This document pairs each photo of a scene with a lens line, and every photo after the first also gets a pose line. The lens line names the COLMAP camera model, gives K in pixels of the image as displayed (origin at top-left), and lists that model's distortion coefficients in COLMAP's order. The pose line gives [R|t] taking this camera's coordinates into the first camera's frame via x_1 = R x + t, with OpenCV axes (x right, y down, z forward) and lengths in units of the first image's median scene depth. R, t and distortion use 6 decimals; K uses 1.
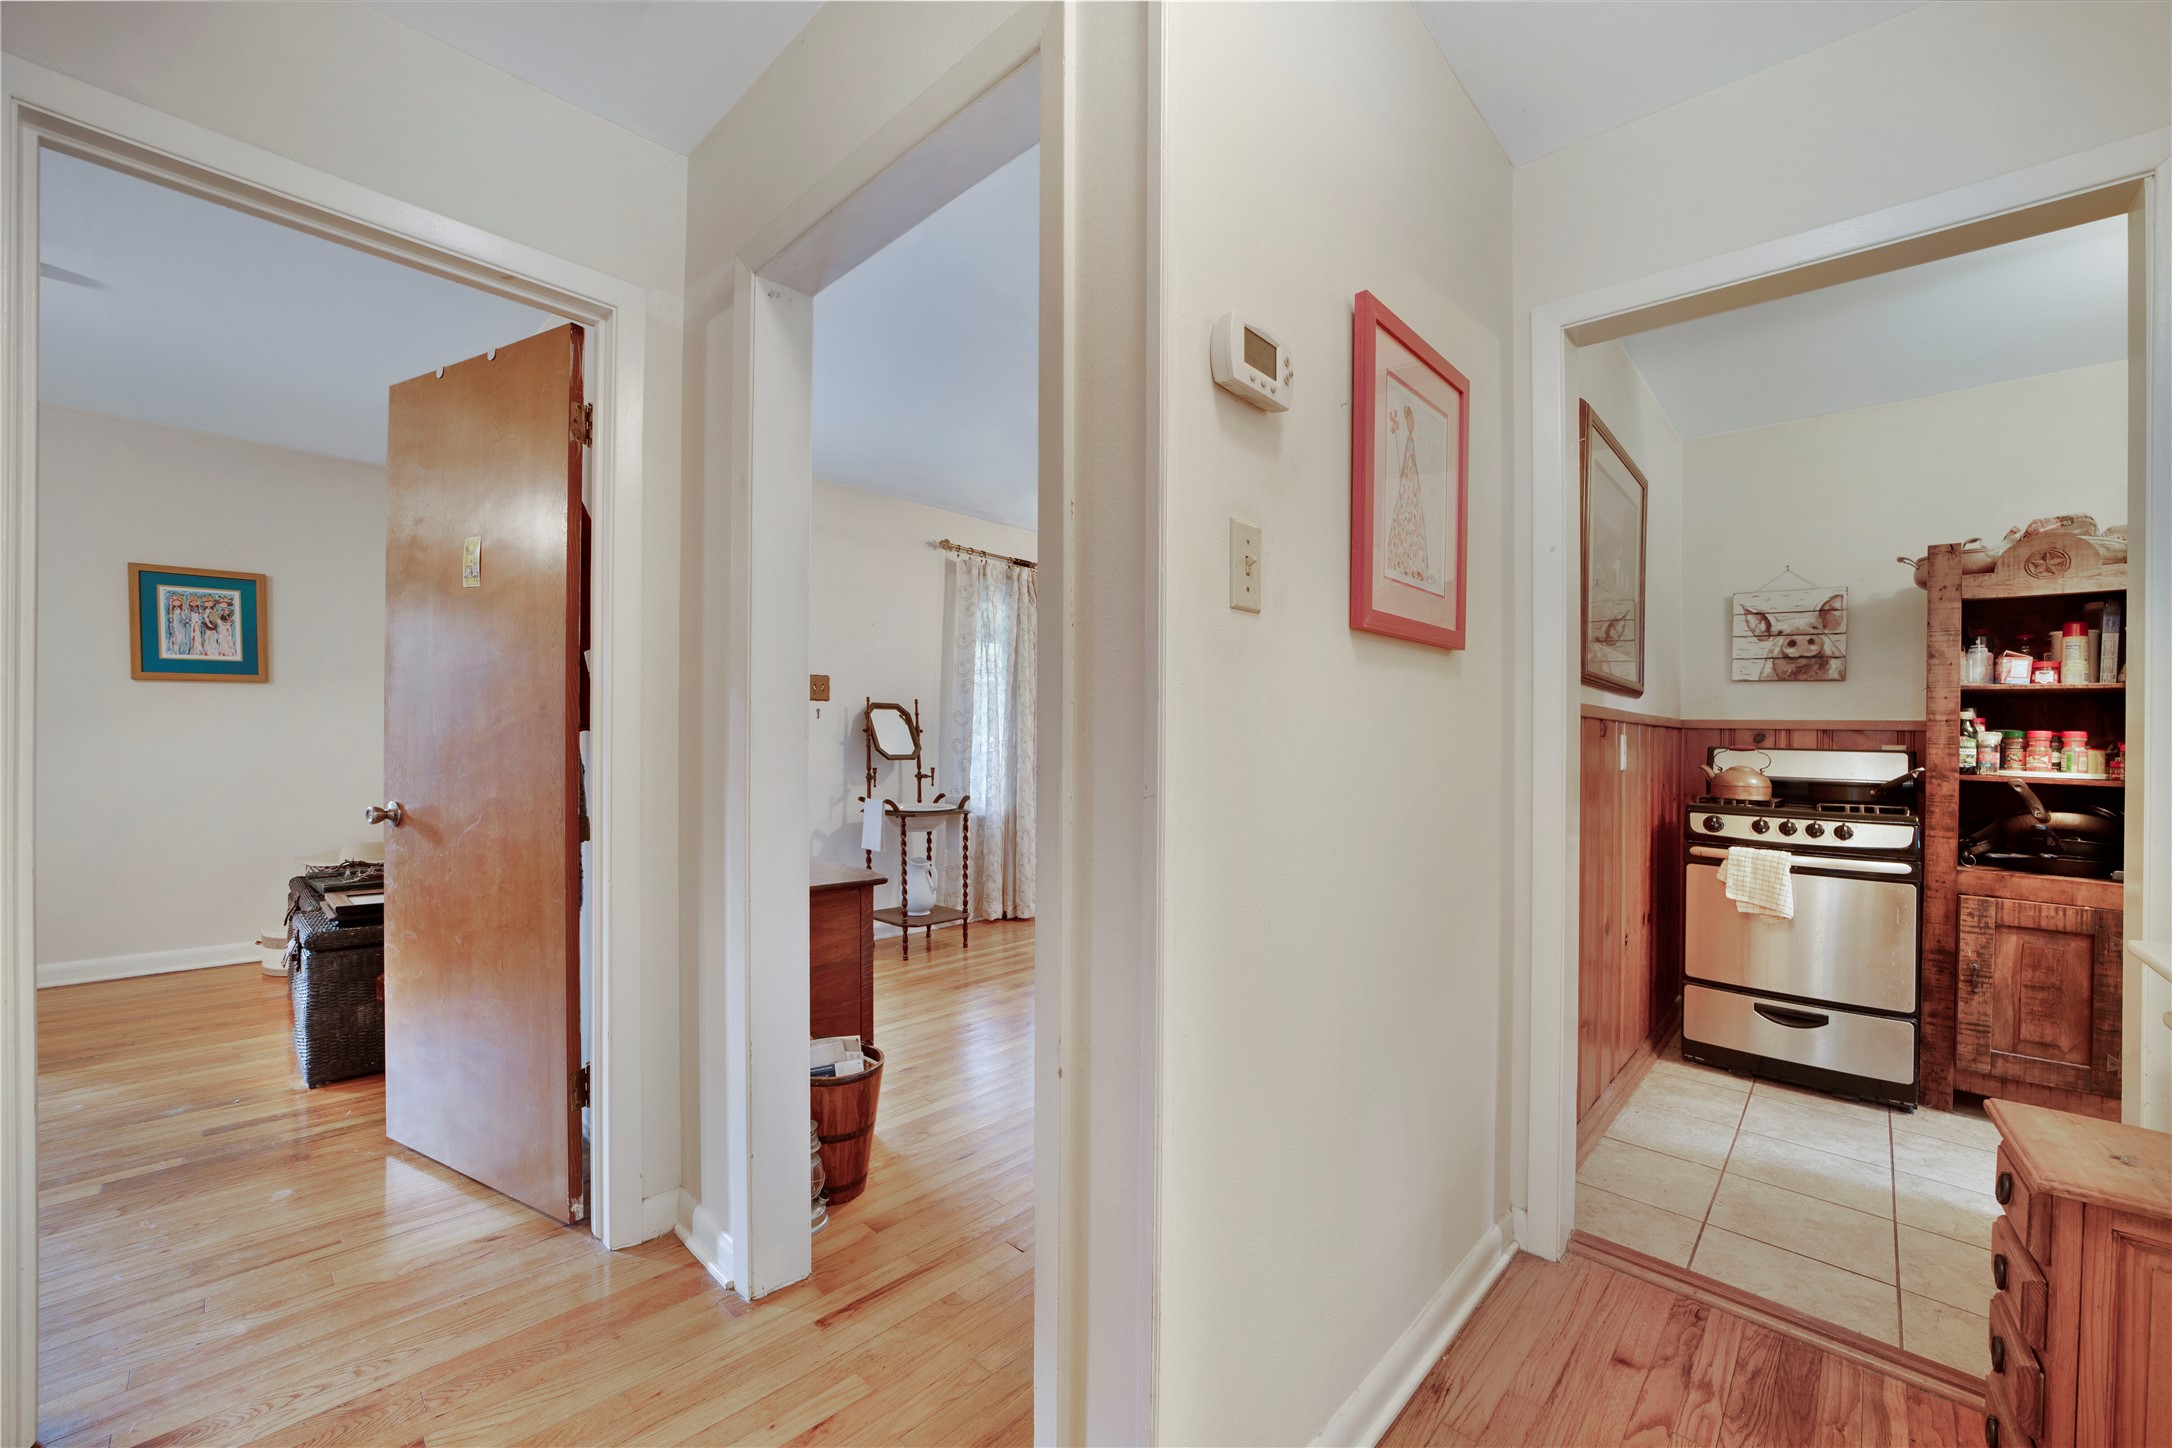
lens RADIAL K [[858.4, 0, 1093.1], [0, 858.4, 706.7], [0, 0, 1]] dist [-0.000479, 0.000044]
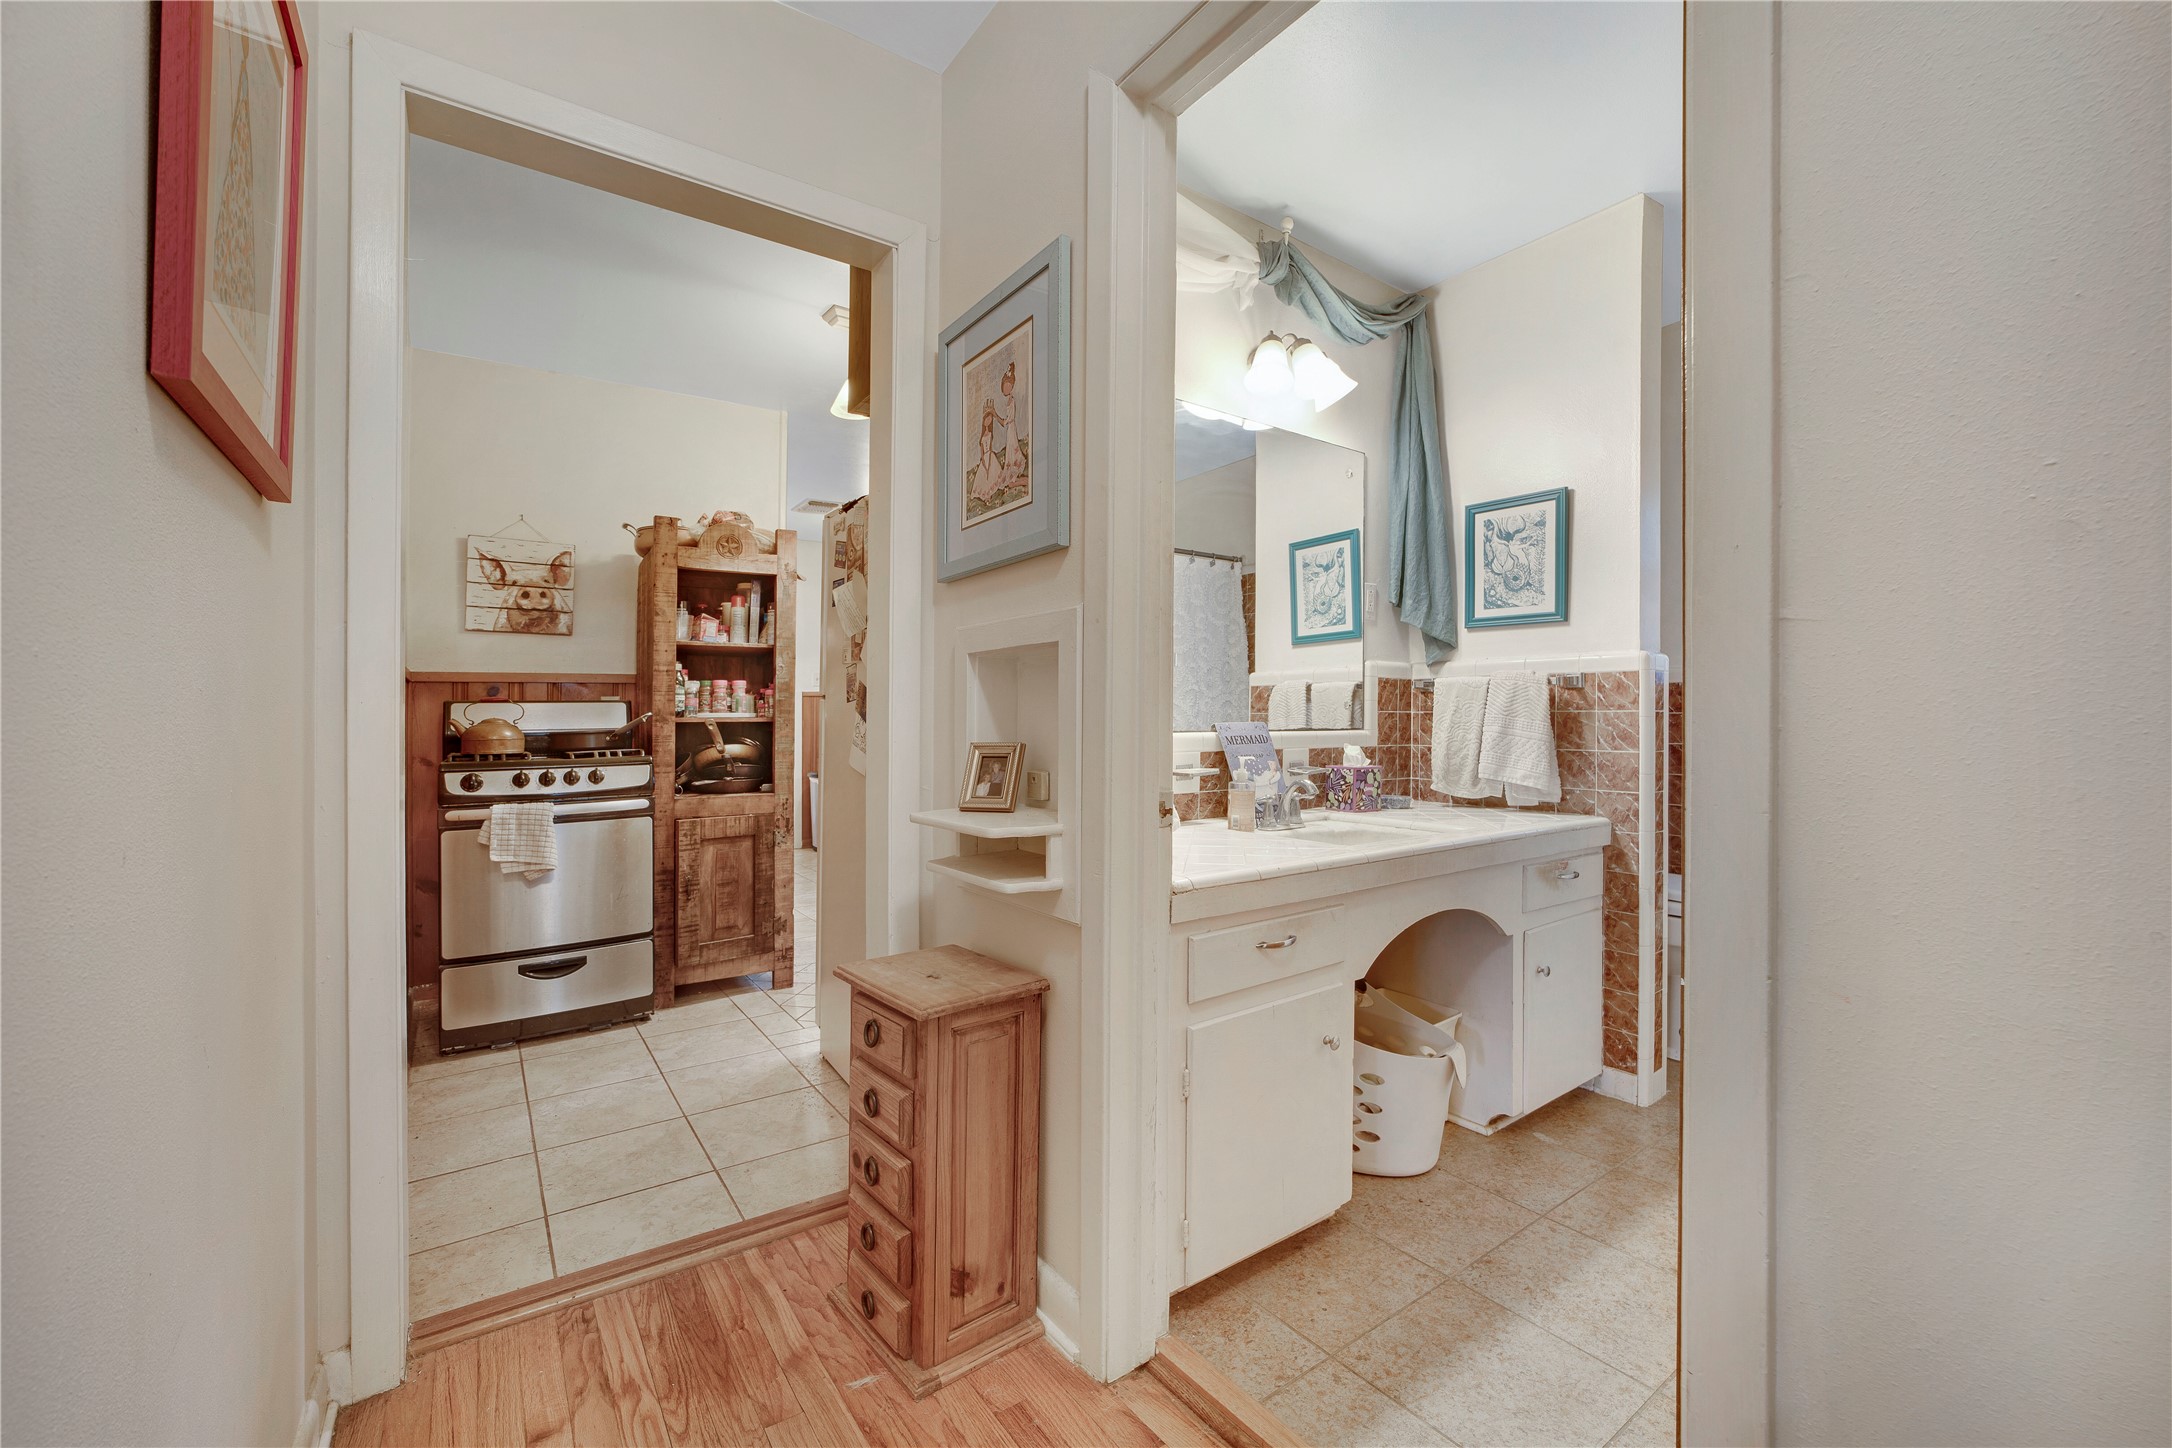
lens RADIAL K [[872.2, 0, 1096.5], [0, 872.2, 707.9], [0, 0, 1]] dist [-0.021510, 0.000370]
pose [[0.210332, -0.016354, 0.977493, -0.021148], [-0.012228, 0.999738, 0.019357, 0.036377], [-0.977553, -0.016024, 0.210077, 0.193442]]
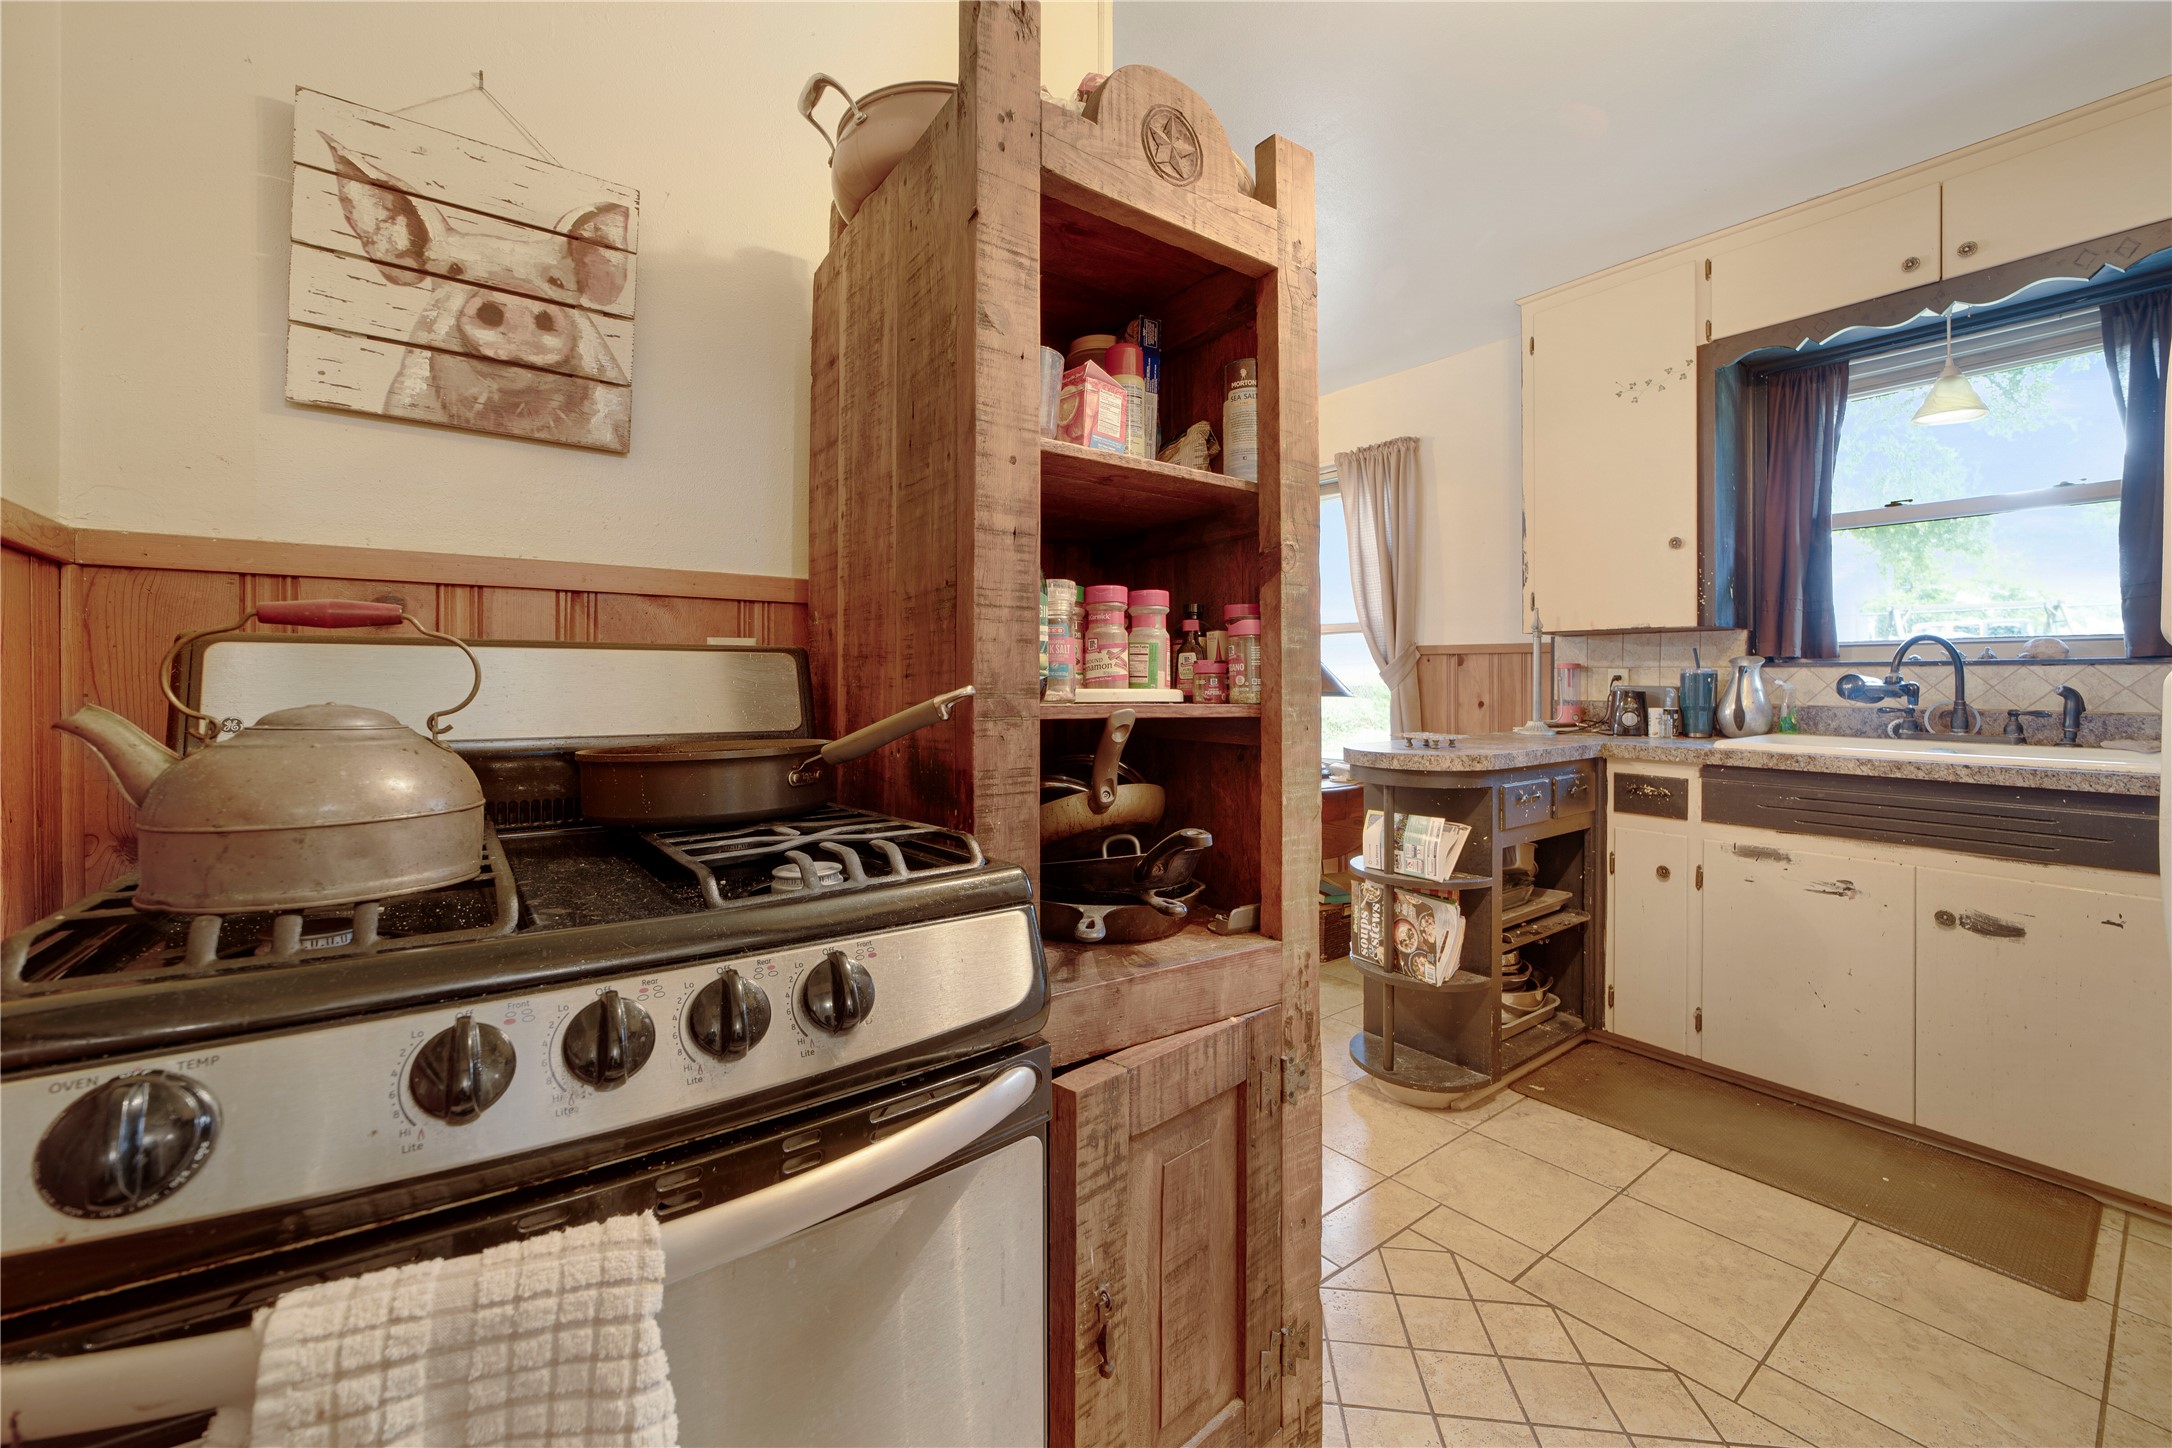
lens RADIAL K [[864.8, 0, 1085.3], [0, 864.8, 697.4], [0, 0, 1]] dist [-0.024255, 0.004203]
pose [[0.186736, -0.030813, 0.981927, 0.692607], [-0.025042, 0.999034, 0.036112, 0.064382], [-0.982091, -0.031333, 0.185784, 0.921506]]
